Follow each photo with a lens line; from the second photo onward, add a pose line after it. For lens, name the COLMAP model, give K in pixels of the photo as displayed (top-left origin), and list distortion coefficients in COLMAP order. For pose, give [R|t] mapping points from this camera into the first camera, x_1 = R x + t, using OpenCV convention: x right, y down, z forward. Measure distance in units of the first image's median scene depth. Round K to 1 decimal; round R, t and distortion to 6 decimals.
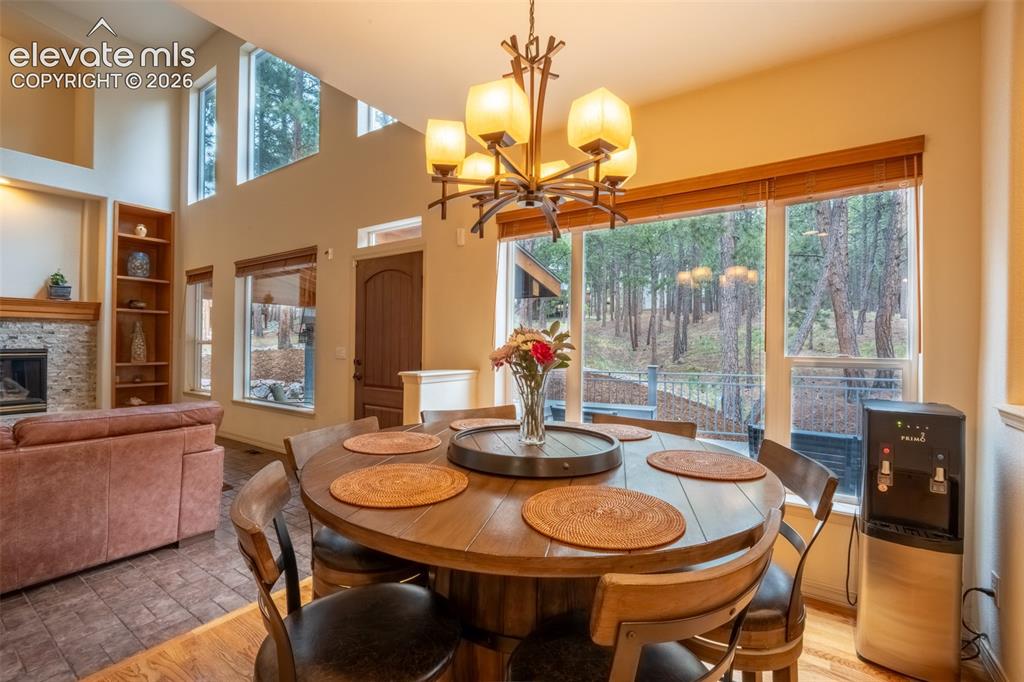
lens RADIAL K [[452.6, 0, 505.3], [0, 452.6, 341.0], [0, 0, 1]] dist [-0.012279, 0.003383]
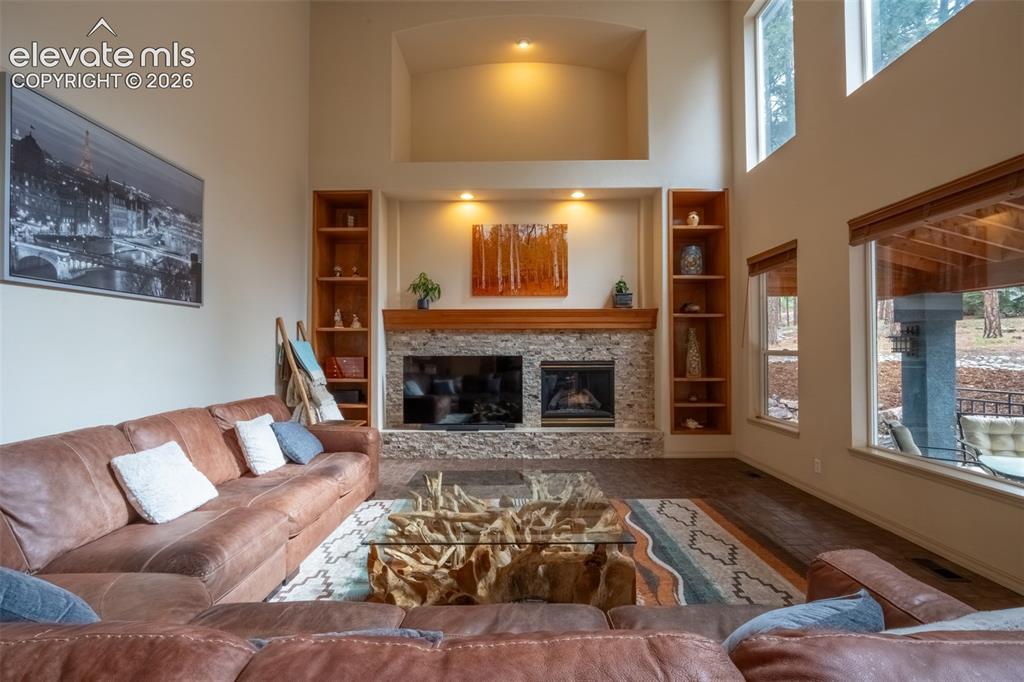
lens RADIAL K [[452.6, 0, 507.4], [0, 452.6, 340.8], [0, 0, 1]] dist [-0.012279, 0.003383]
pose [[0.562078, -0.027182, -0.826637, -0.338275], [0.011240, 0.999619, -0.025227, -0.003130], [0.827008, 0.004888, 0.562169, 0.260439]]
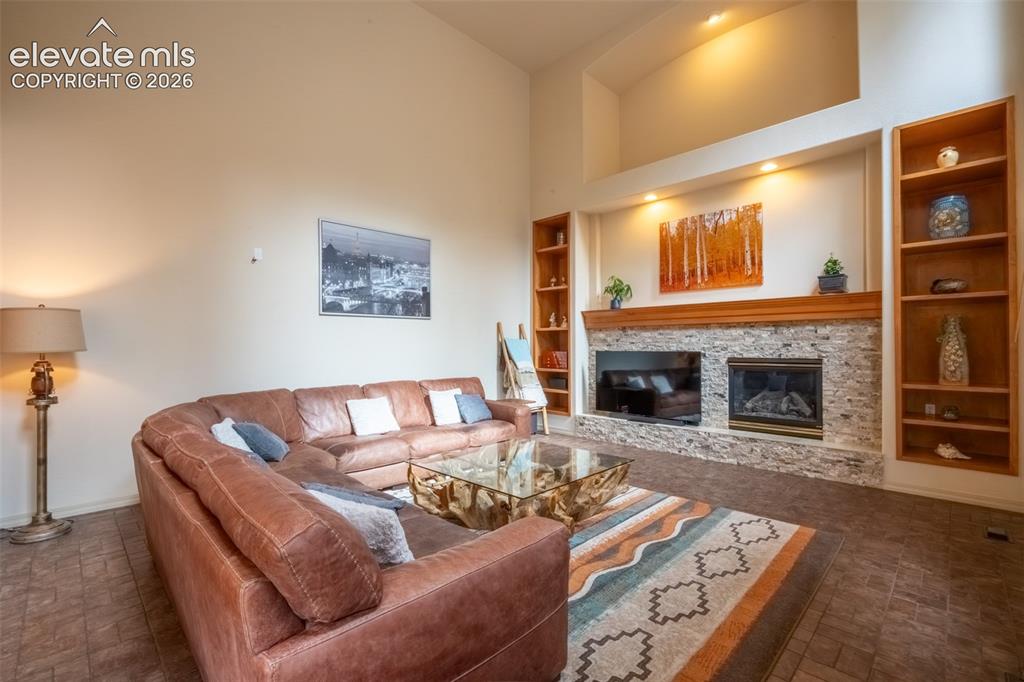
lens RADIAL K [[452.6, 0, 507.0], [0, 452.6, 342.0], [0, 0, 1]] dist [-0.012279, 0.003383]
pose [[-0.180567, -0.017868, -0.983400, -0.151625], [0.005325, 0.999803, -0.019143, -0.000036], [0.983548, -0.008693, -0.180436, 0.578792]]
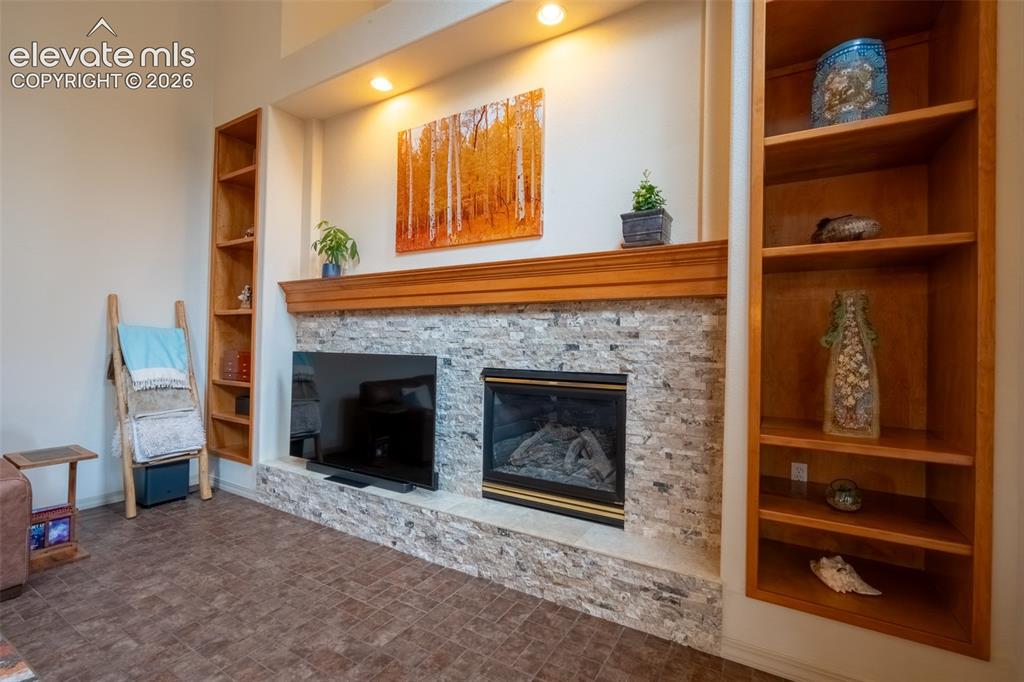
lens RADIAL K [[452.6, 0, 506.4], [0, 452.6, 341.7], [0, 0, 1]] dist [-0.012279, 0.003383]
pose [[0.069105, -0.018320, -0.997441, -0.592183], [-0.013627, 0.999721, -0.019306, -0.003099], [0.997516, 0.014926, 0.068836, 0.824552]]
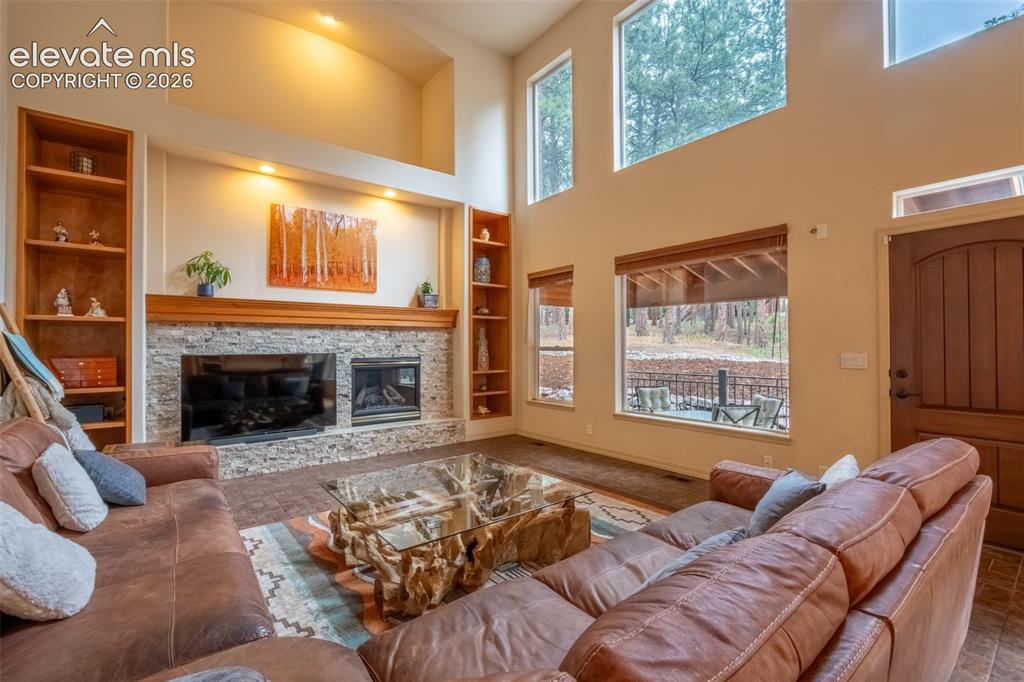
lens RADIAL K [[452.6, 0, 507.0], [0, 452.6, 340.7], [0, 0, 1]] dist [-0.012279, 0.003383]
pose [[0.953249, -0.016696, -0.301725, -0.503217], [0.014439, 0.999849, -0.009712, -0.006641], [0.301841, 0.004901, 0.953346, 0.082952]]
